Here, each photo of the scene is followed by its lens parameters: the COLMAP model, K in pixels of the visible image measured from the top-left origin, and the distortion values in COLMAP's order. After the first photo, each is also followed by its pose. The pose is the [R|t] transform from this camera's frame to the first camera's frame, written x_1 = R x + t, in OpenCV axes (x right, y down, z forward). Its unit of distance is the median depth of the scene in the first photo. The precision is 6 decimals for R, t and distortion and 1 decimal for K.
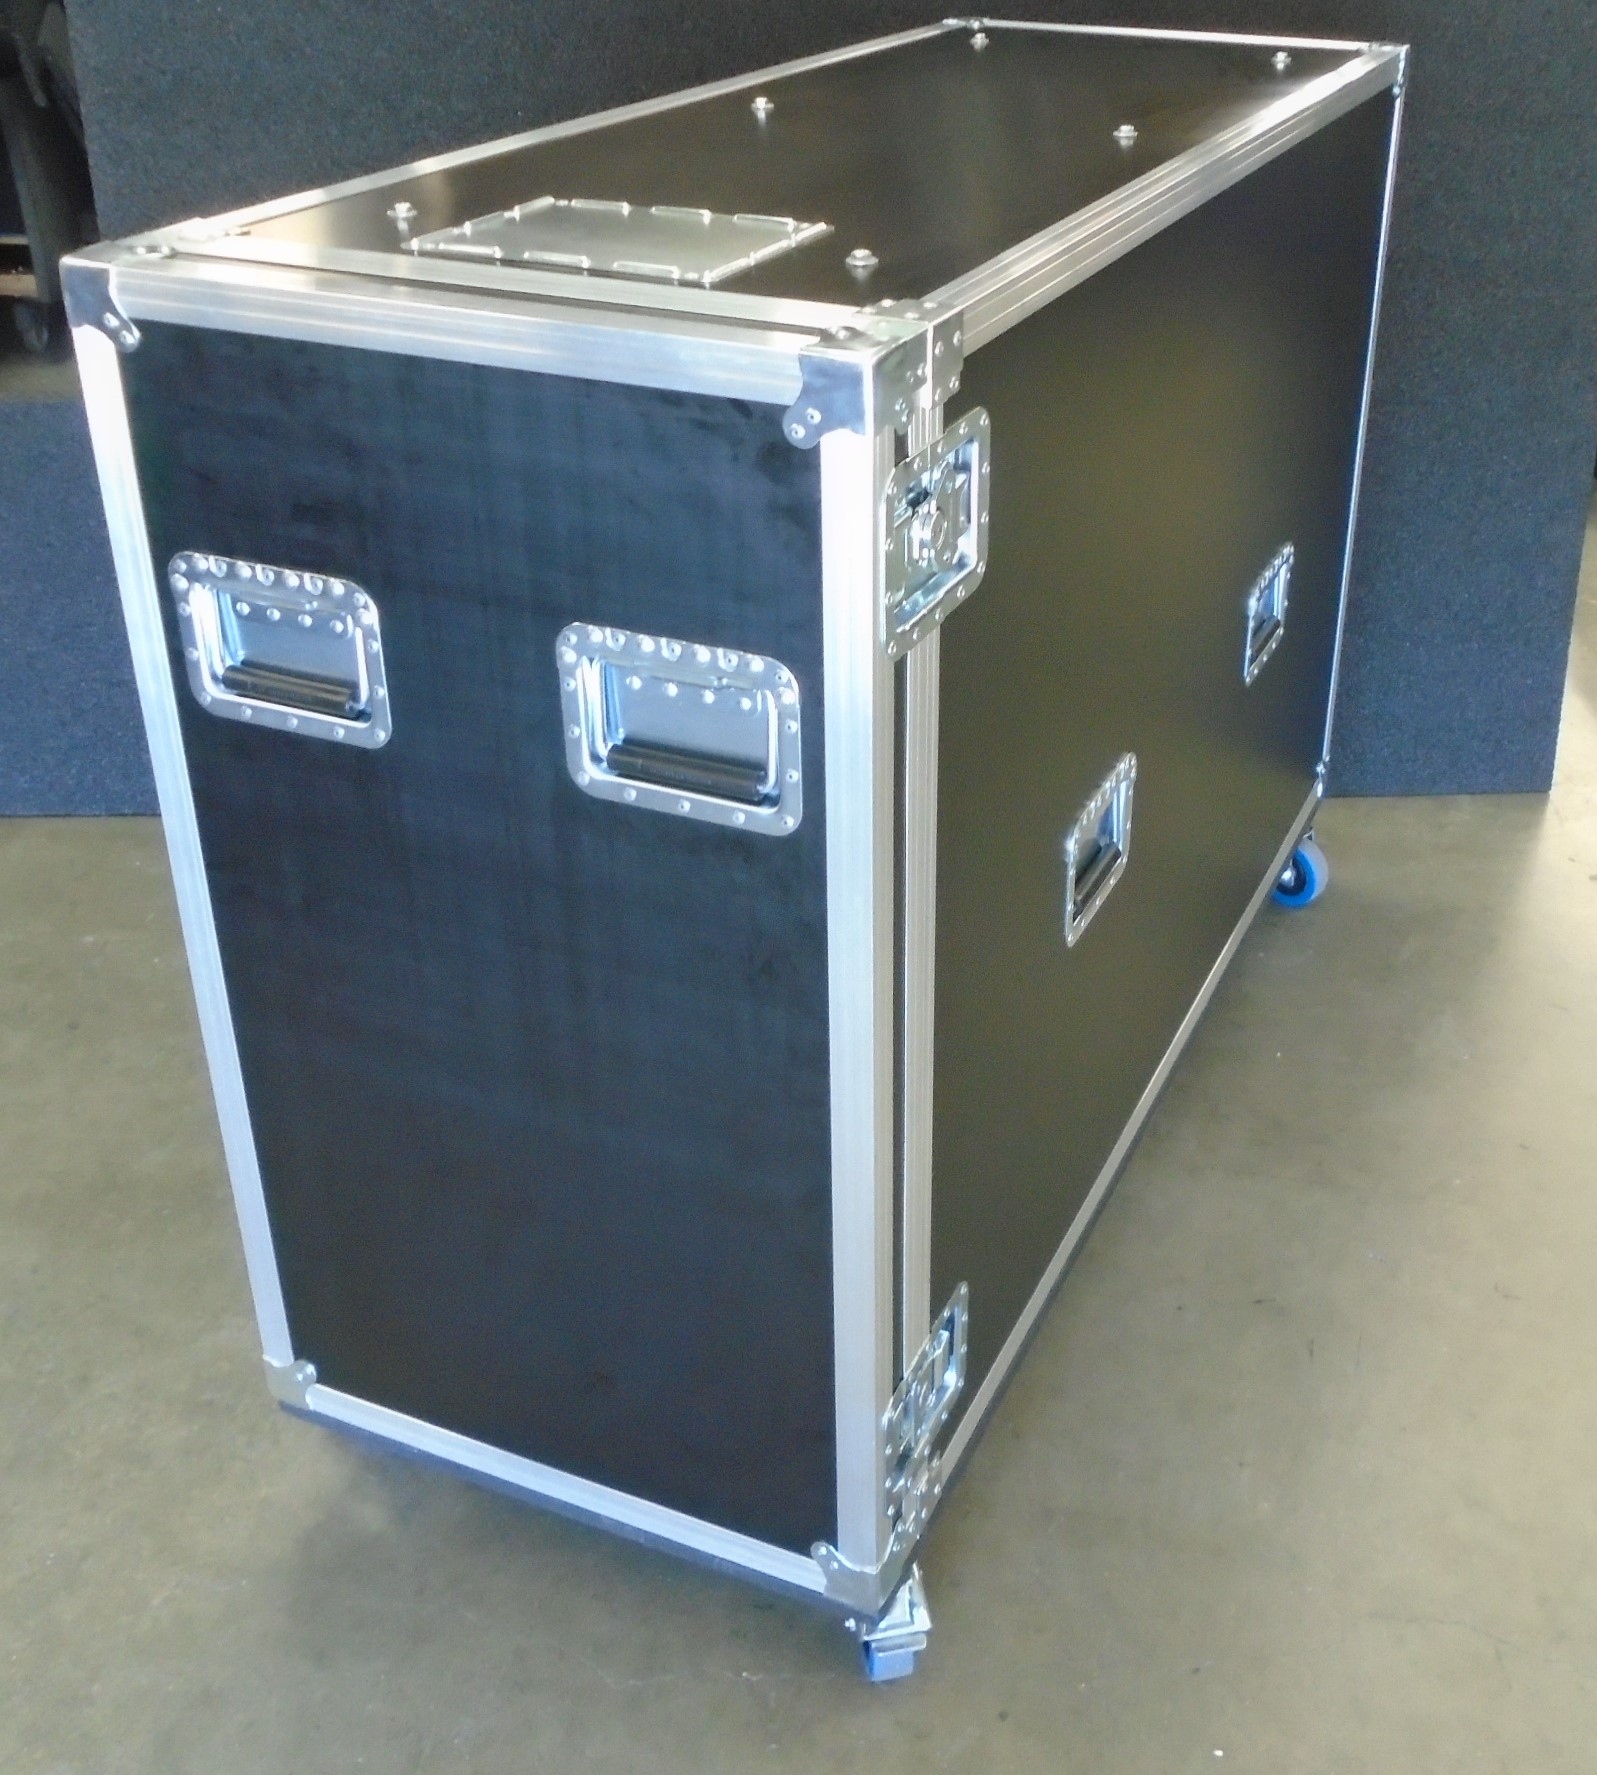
lens RADIAL K [[2008.3, 0, 798.5], [0, 2008.3, 887.5], [0, 0, 1]] dist [0.008656, -0.000337]
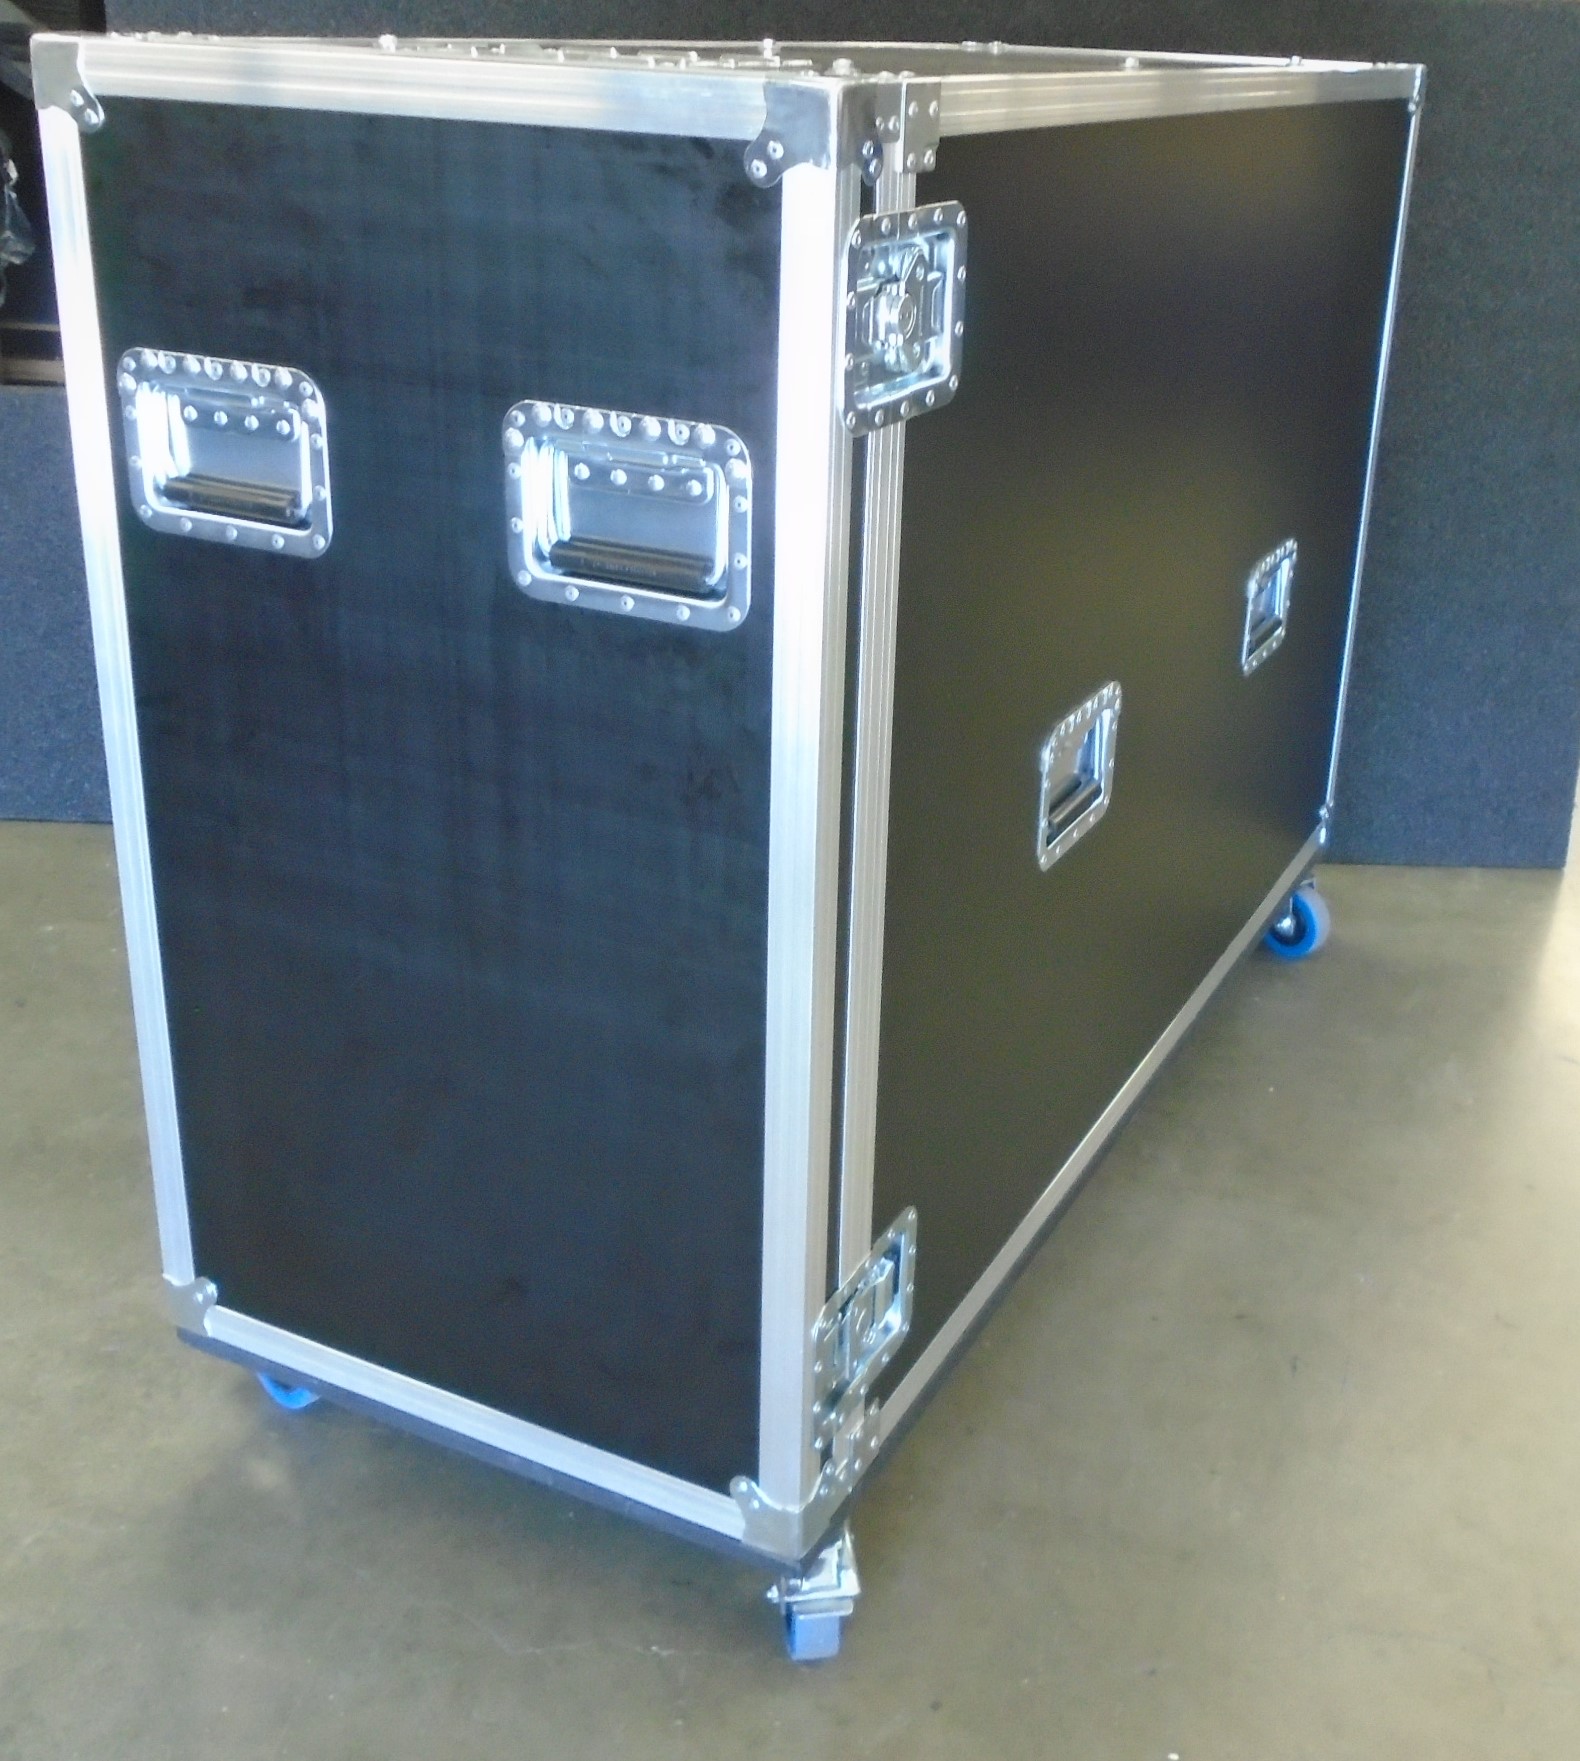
lens RADIAL K [[2011.9, 0, 763.7], [0, 2011.9, 874.4], [0, 0, 1]] dist [0.003859, 0.009393]
pose [[0.998336, 0.050384, -0.028031, 0.032772], [-0.053221, 0.992294, -0.111894, 0.153859], [0.022178, 0.113199, 0.993325, 0.061085]]
